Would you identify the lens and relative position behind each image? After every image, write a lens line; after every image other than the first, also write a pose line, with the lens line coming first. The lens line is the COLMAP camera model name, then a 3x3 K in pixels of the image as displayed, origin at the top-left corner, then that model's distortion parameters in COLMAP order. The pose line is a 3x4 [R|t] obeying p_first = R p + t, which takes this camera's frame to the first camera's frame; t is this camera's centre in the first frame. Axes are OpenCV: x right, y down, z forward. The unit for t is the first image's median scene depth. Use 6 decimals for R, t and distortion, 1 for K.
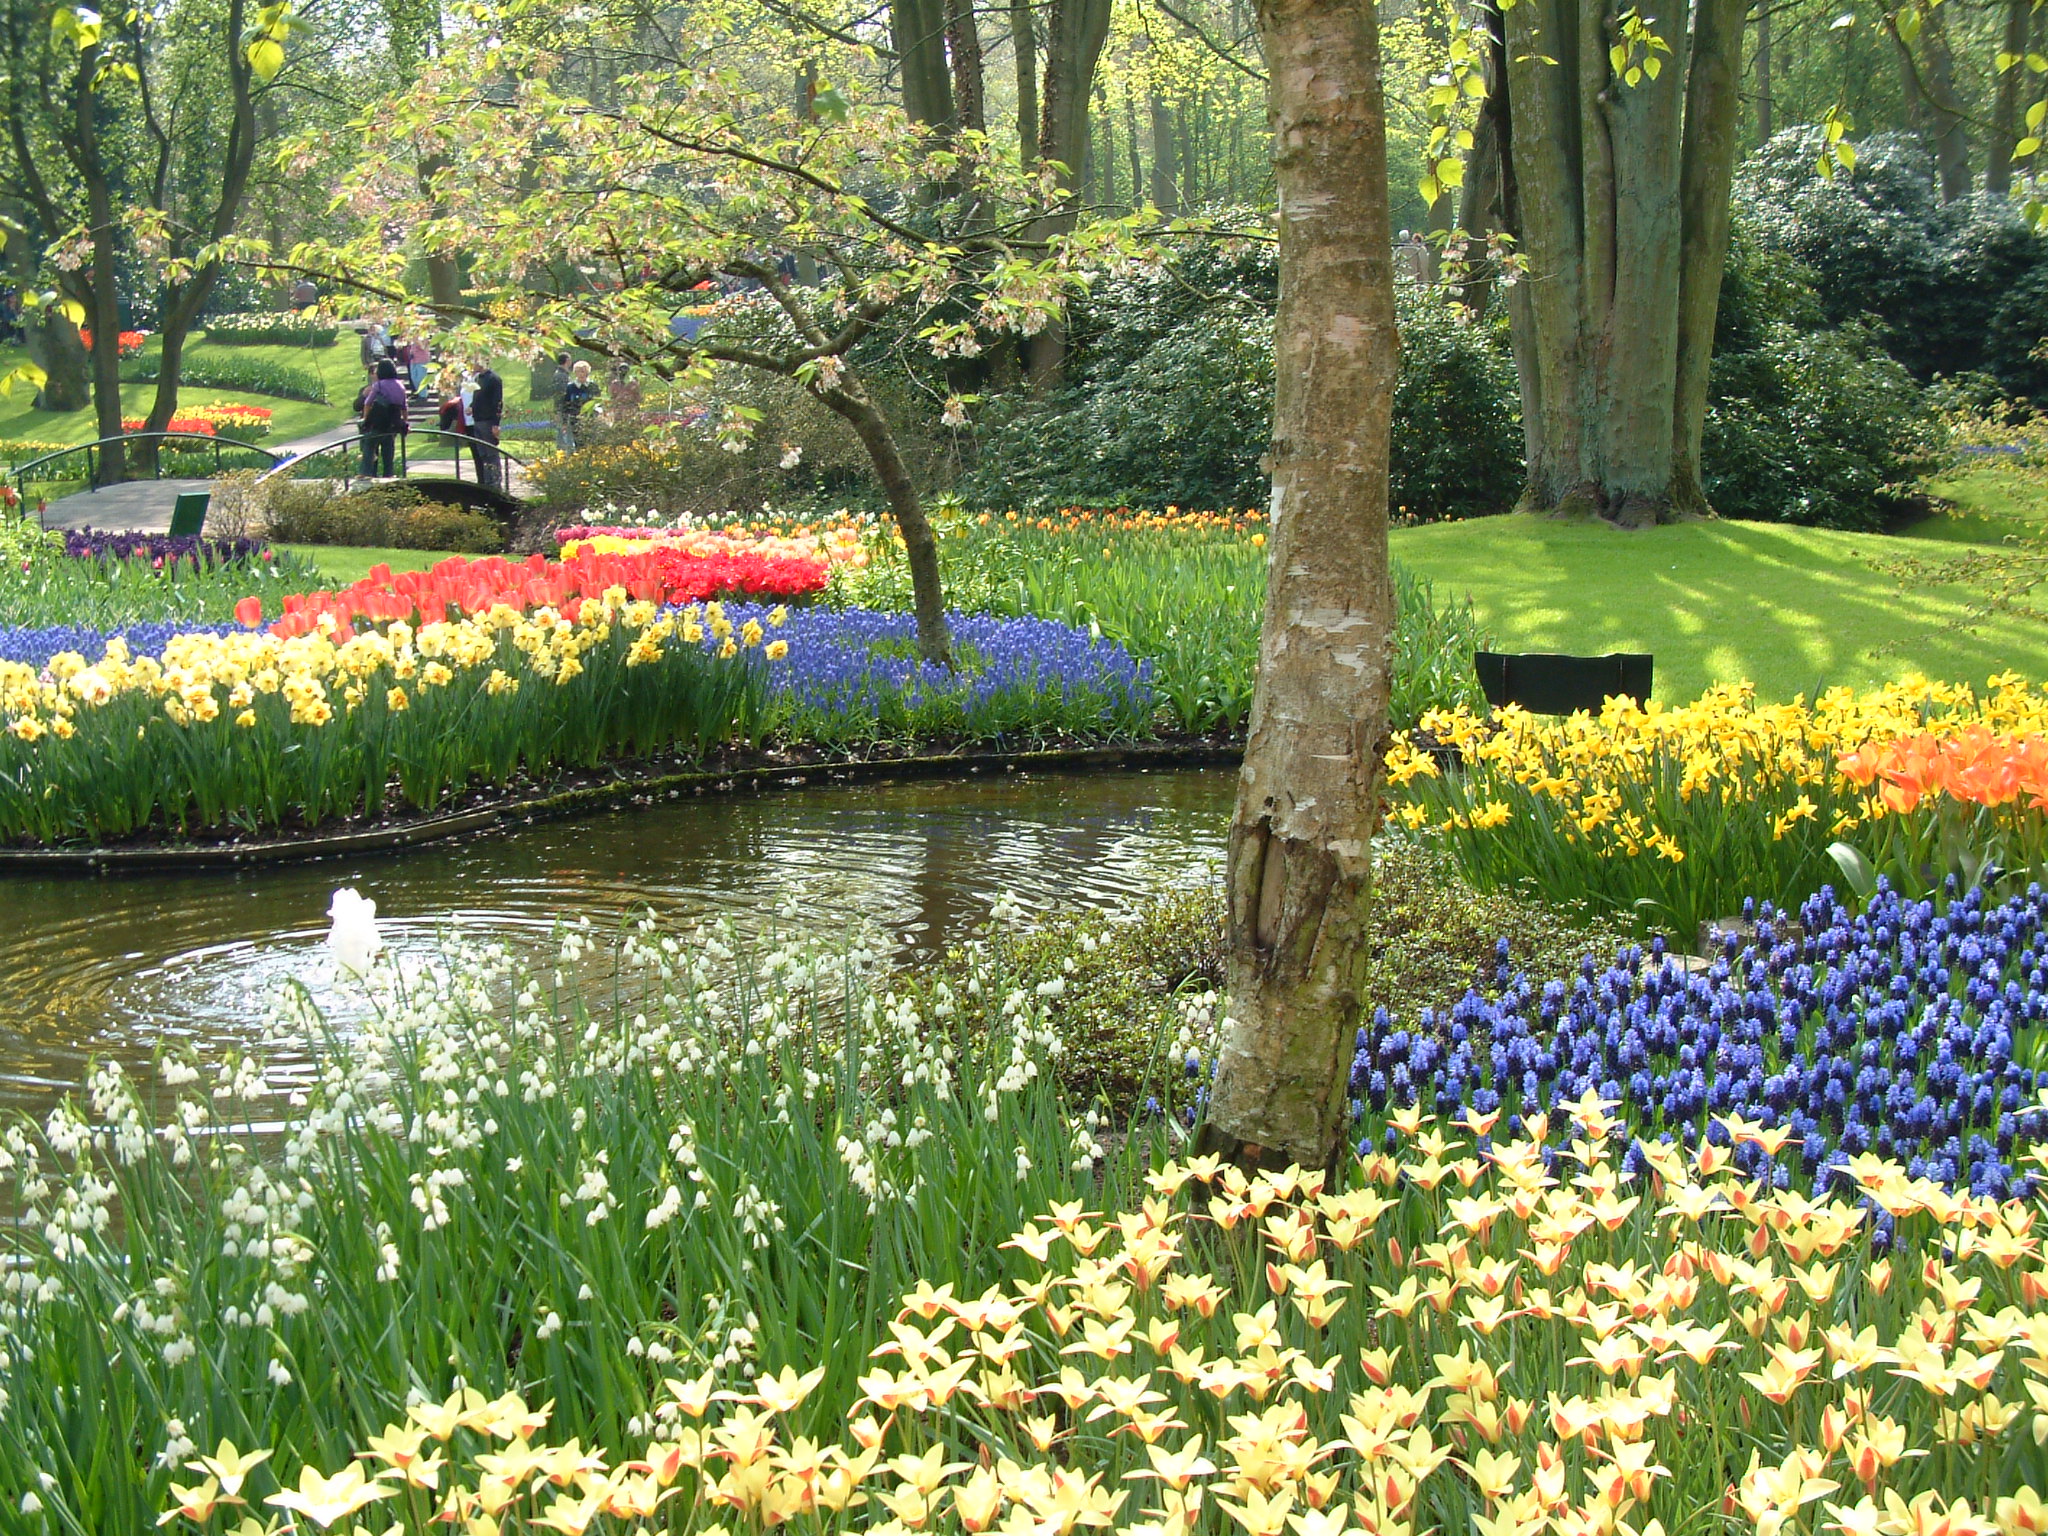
lens RADIAL K [[2692.2, 0, 1024.0], [0, 2692.2, 768.0], [0, 0, 1]] dist [-0.075188, 0.366346]
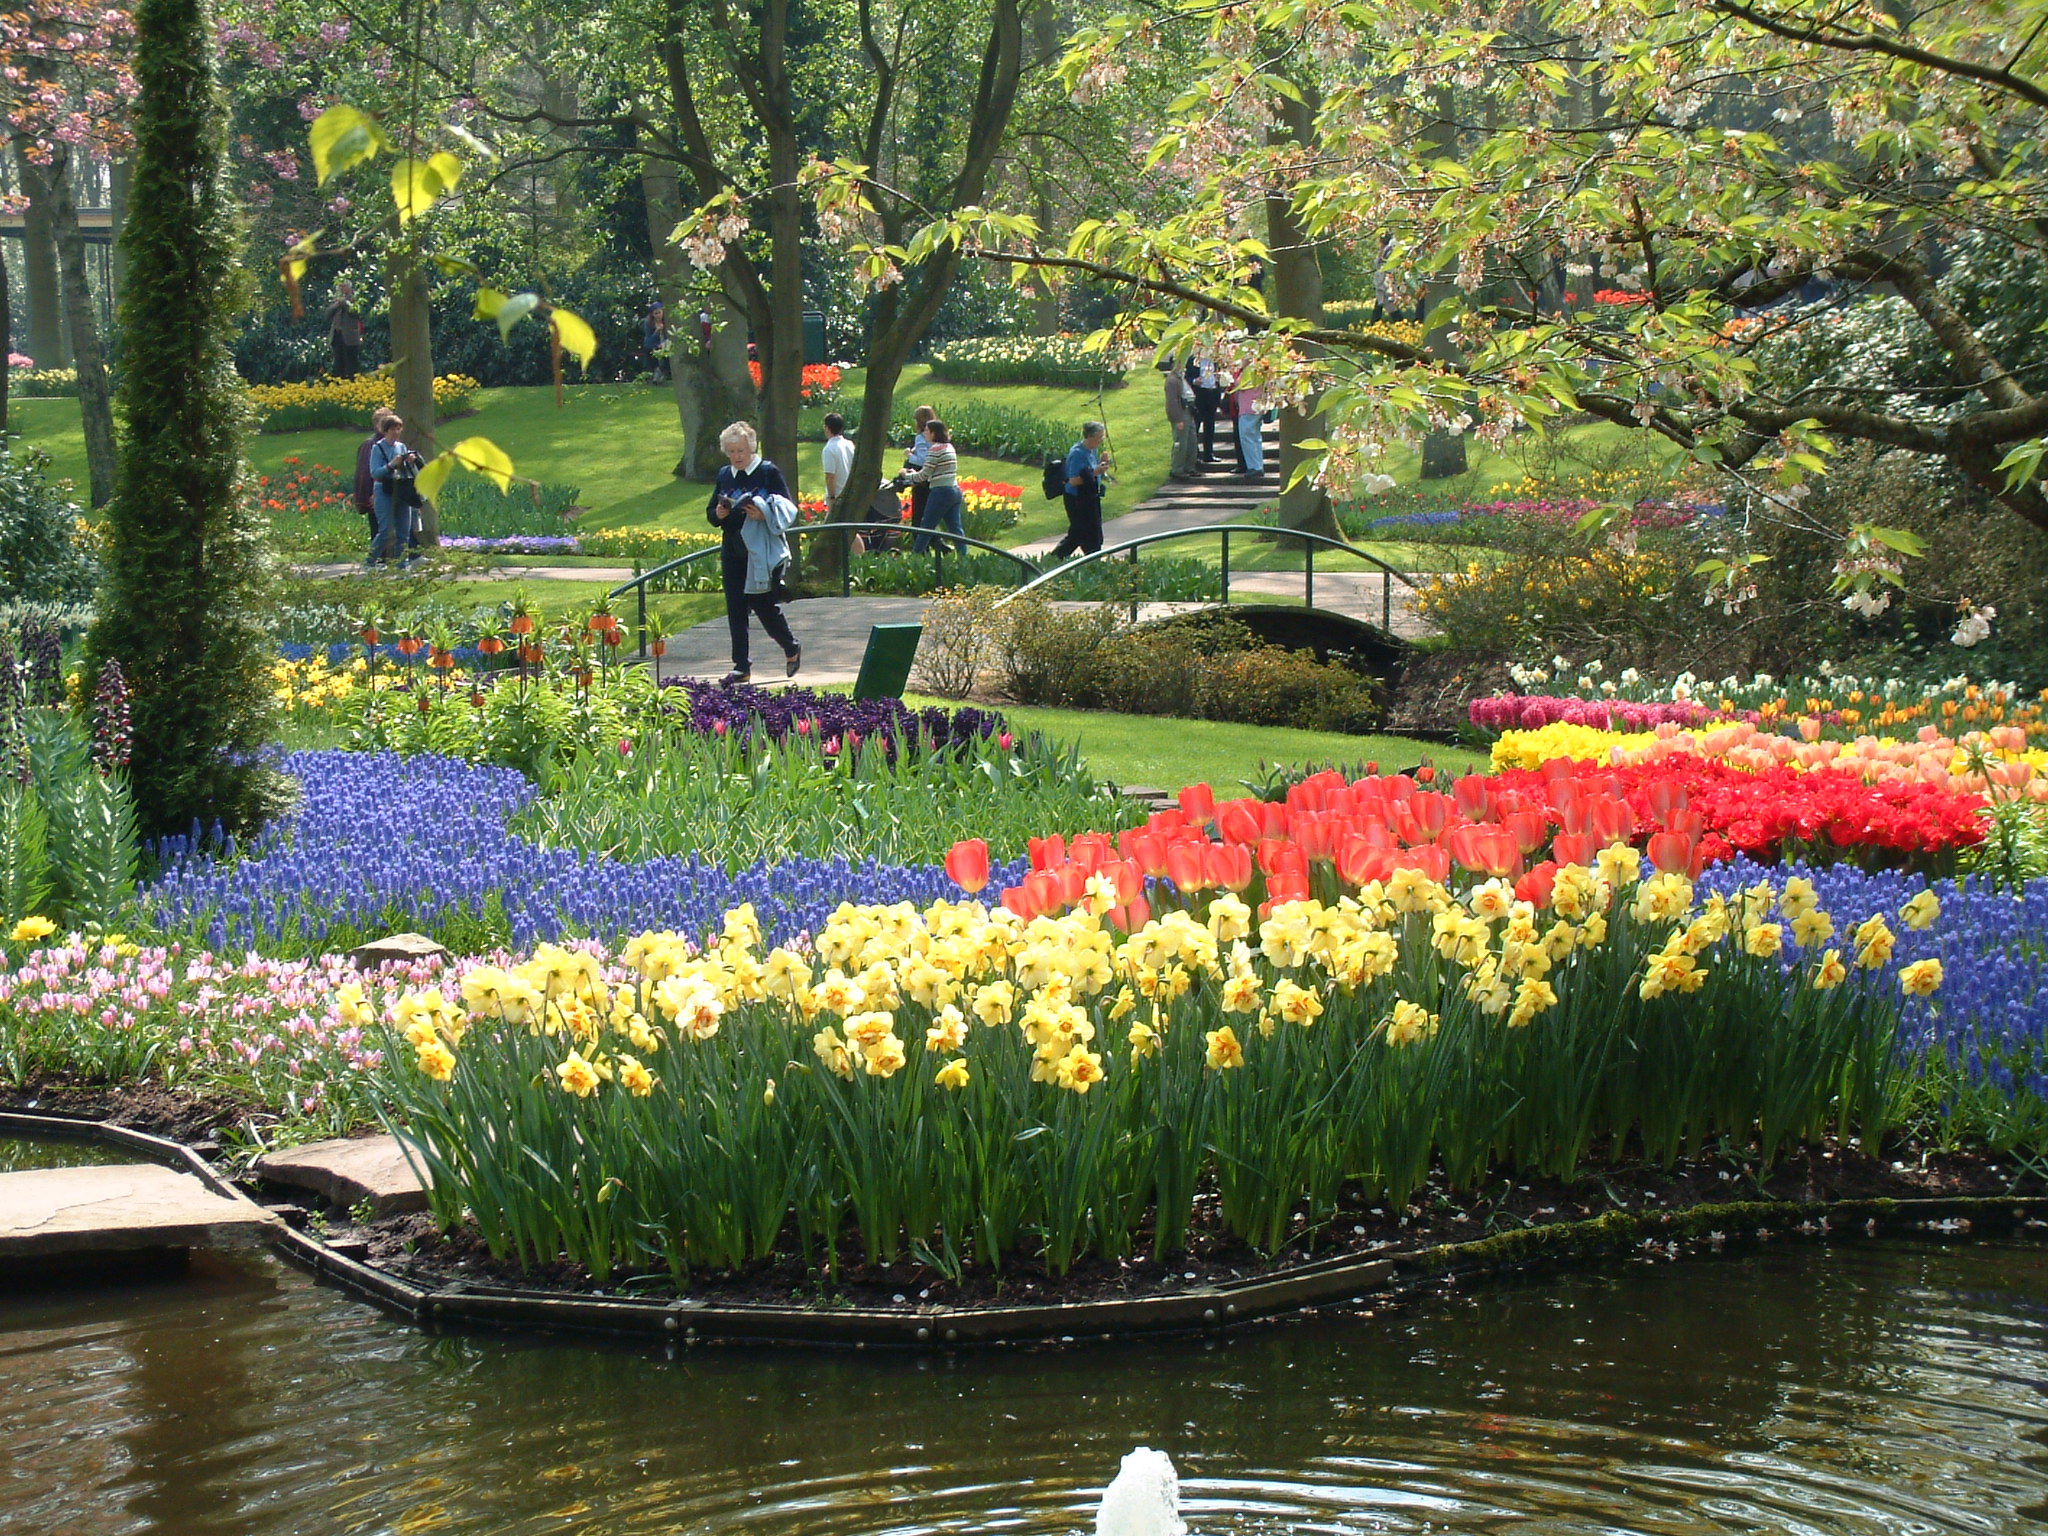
lens RADIAL K [[4336.9, 0, 1024.0], [0, 4336.9, 768.0], [0, 0, 1]] dist [0.076084, 2.620638]
pose [[0.963338, 0.034173, -0.266105, -0.034463], [-0.052707, 0.996632, -0.062819, -0.021416], [0.263062, 0.074541, 0.961895, 0.119458]]
